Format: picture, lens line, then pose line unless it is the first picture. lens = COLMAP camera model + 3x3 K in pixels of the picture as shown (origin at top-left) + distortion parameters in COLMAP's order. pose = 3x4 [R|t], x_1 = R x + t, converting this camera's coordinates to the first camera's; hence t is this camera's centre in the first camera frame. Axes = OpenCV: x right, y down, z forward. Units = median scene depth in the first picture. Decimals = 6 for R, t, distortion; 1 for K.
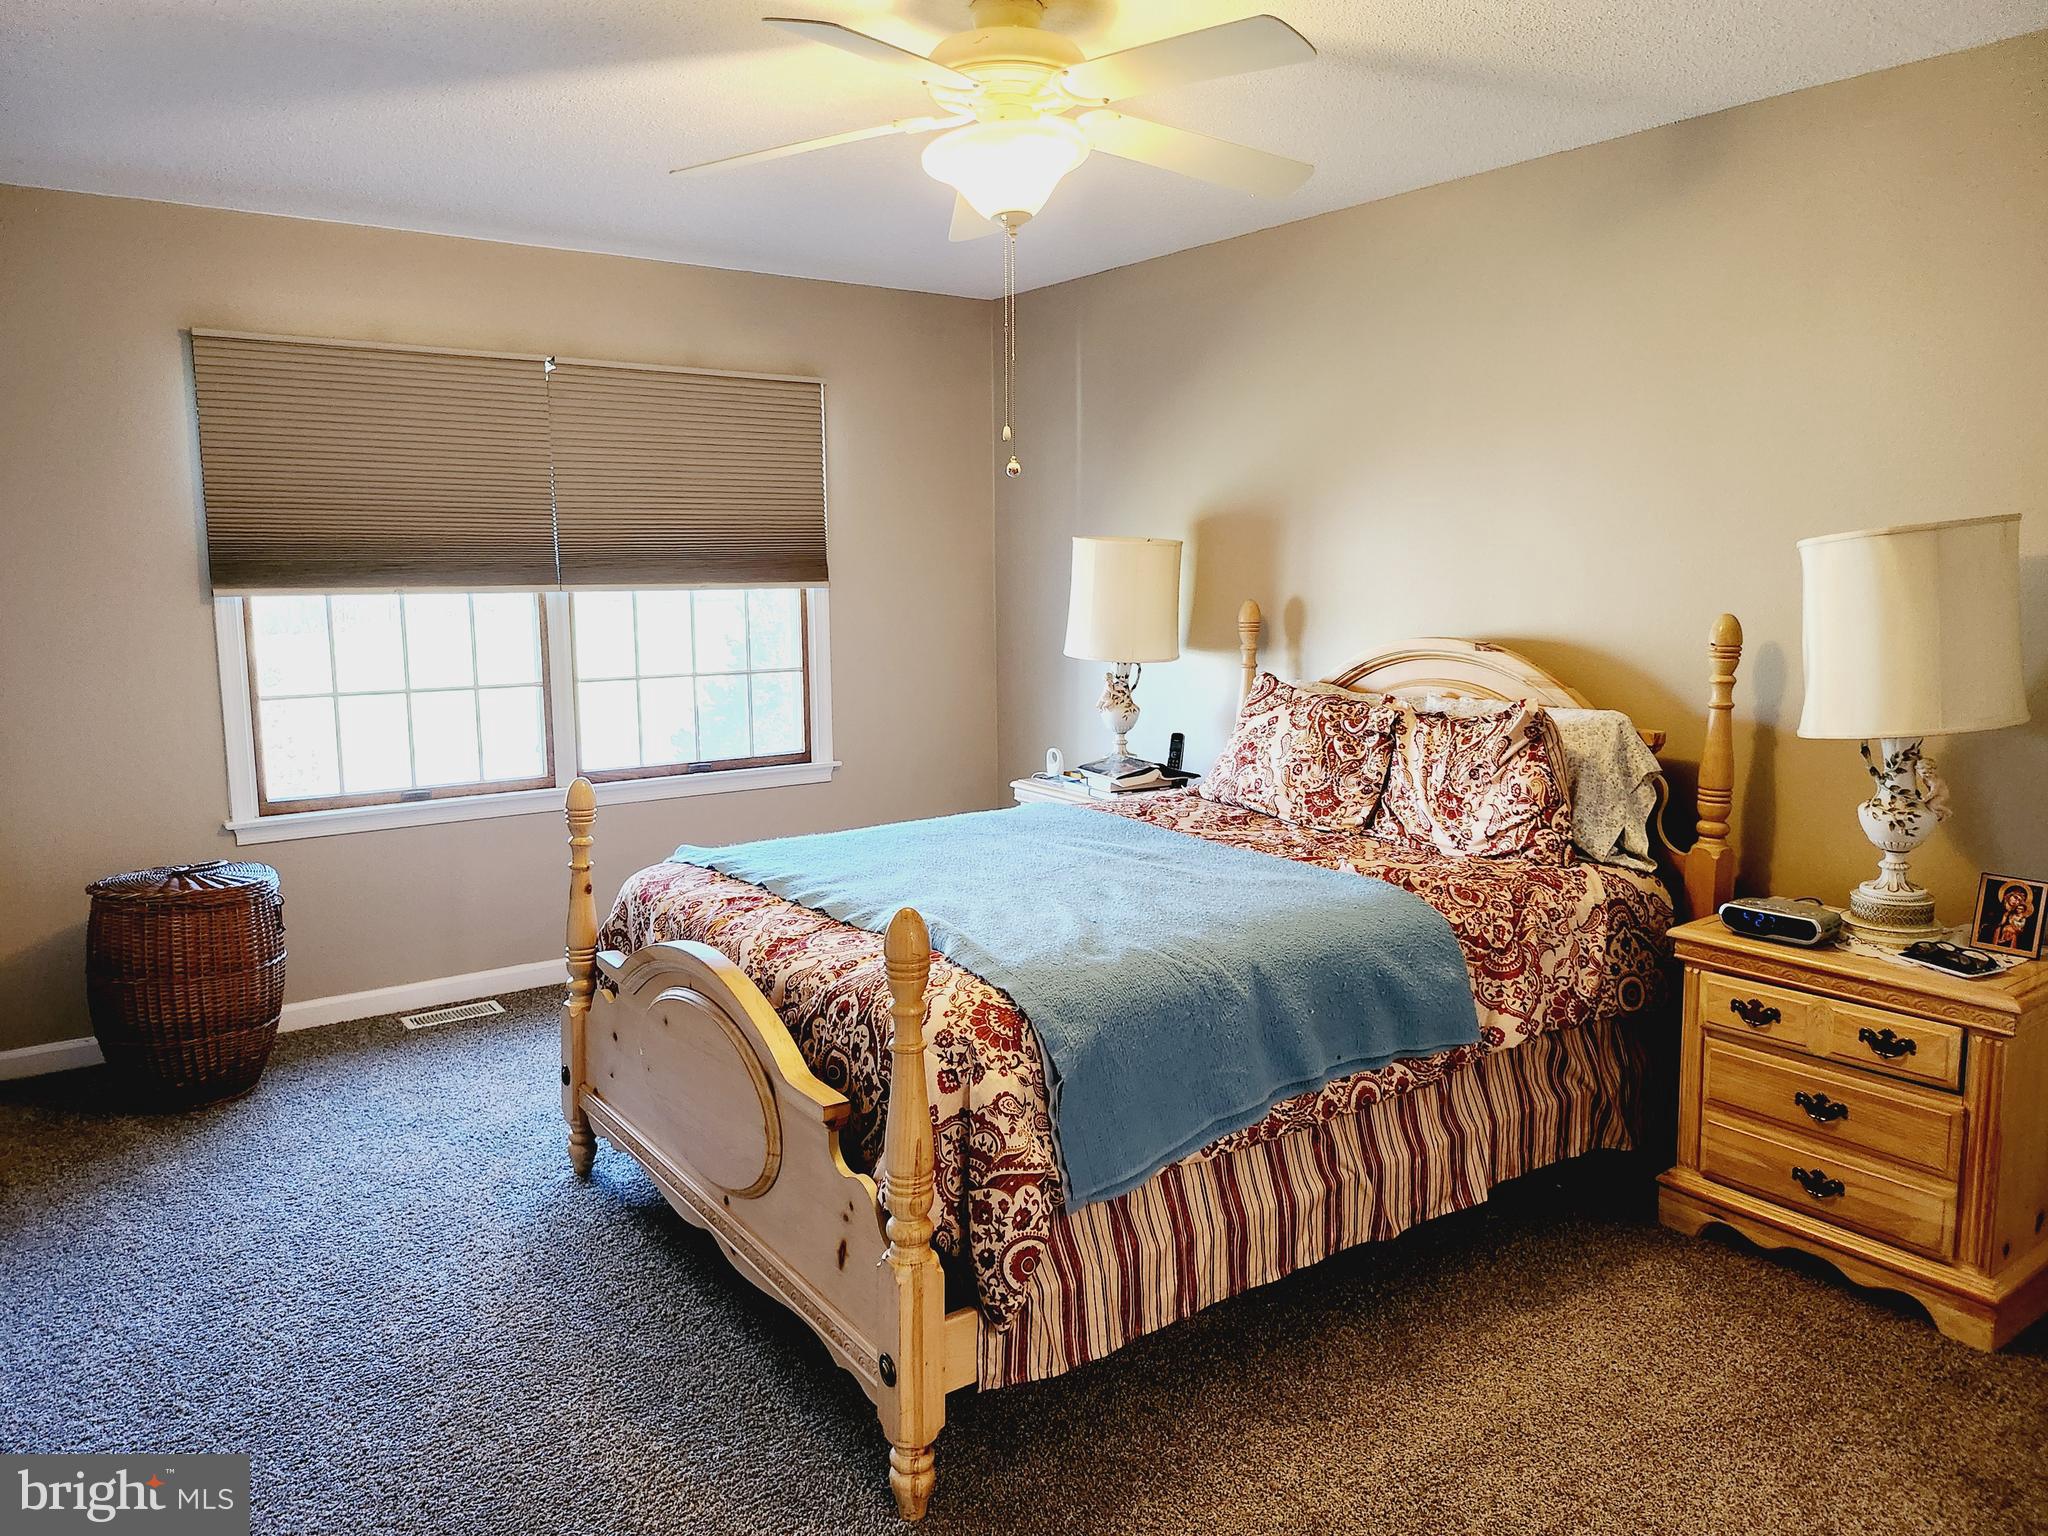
lens RADIAL K [[1443.3, 0, 1032.6], [0, 1443.3, 763.4], [0, 0, 1]] dist [0.045827, -0.045466]
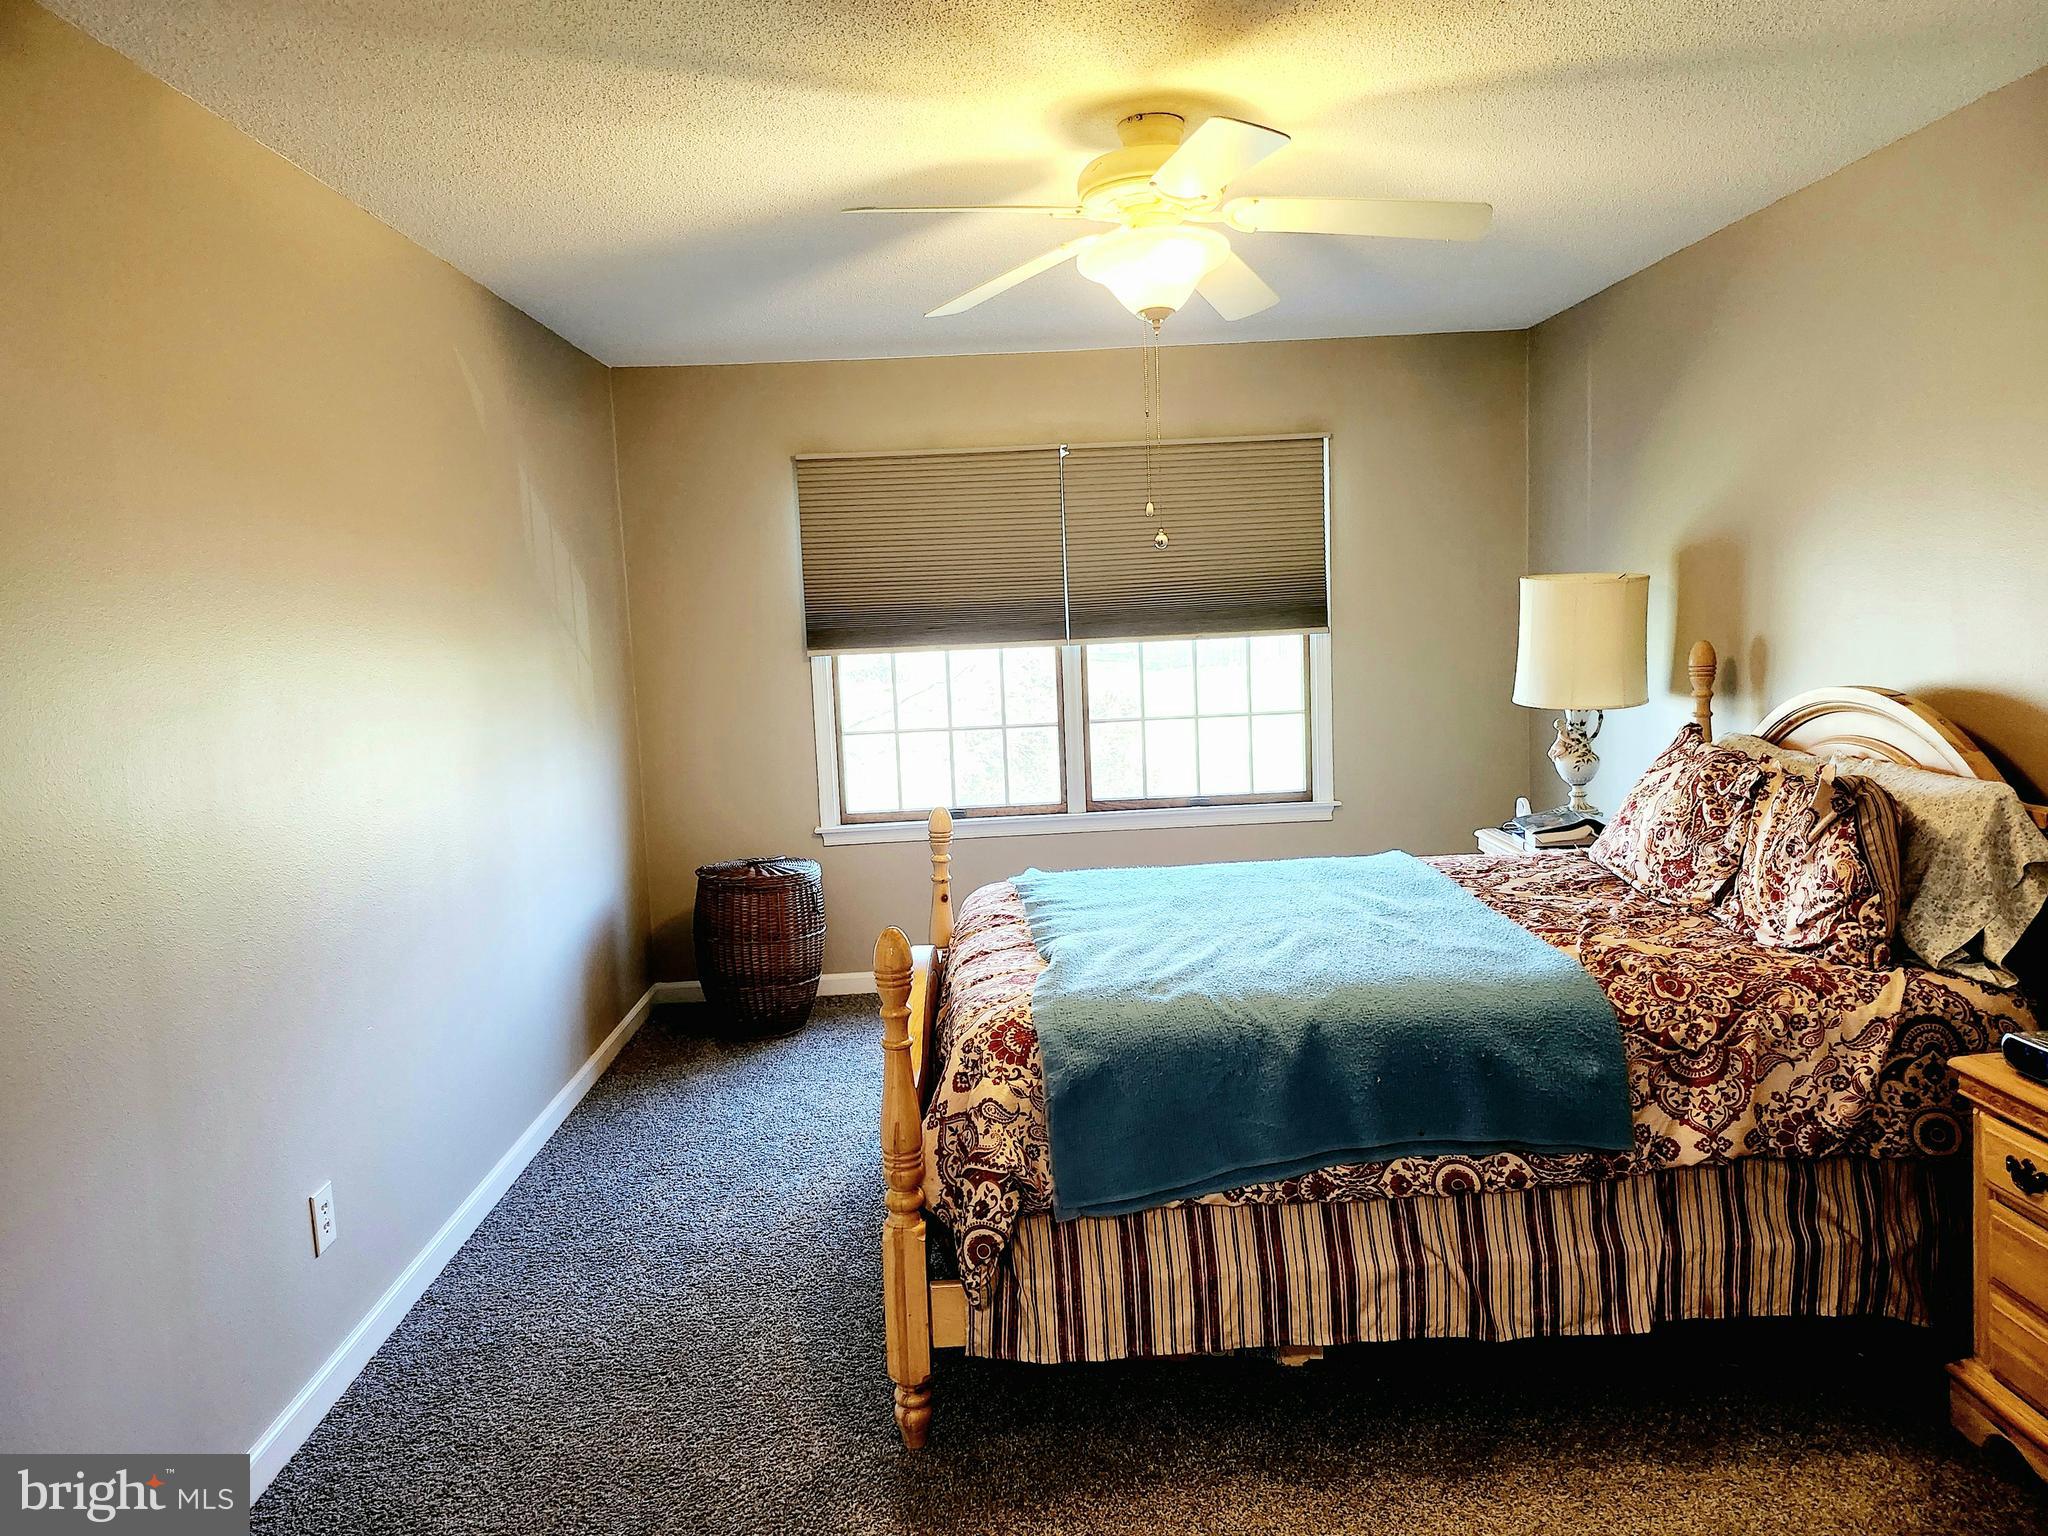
lens RADIAL K [[1443.3, 0, 1033.1], [0, 1443.3, 769.0], [0, 0, 1]] dist [0.045827, -0.045466]
pose [[0.828303, 0.031446, -0.559397, 0.431209], [-0.039860, 0.999201, -0.002853, -0.021165], [0.558860, 0.024661, 0.828895, 0.042182]]
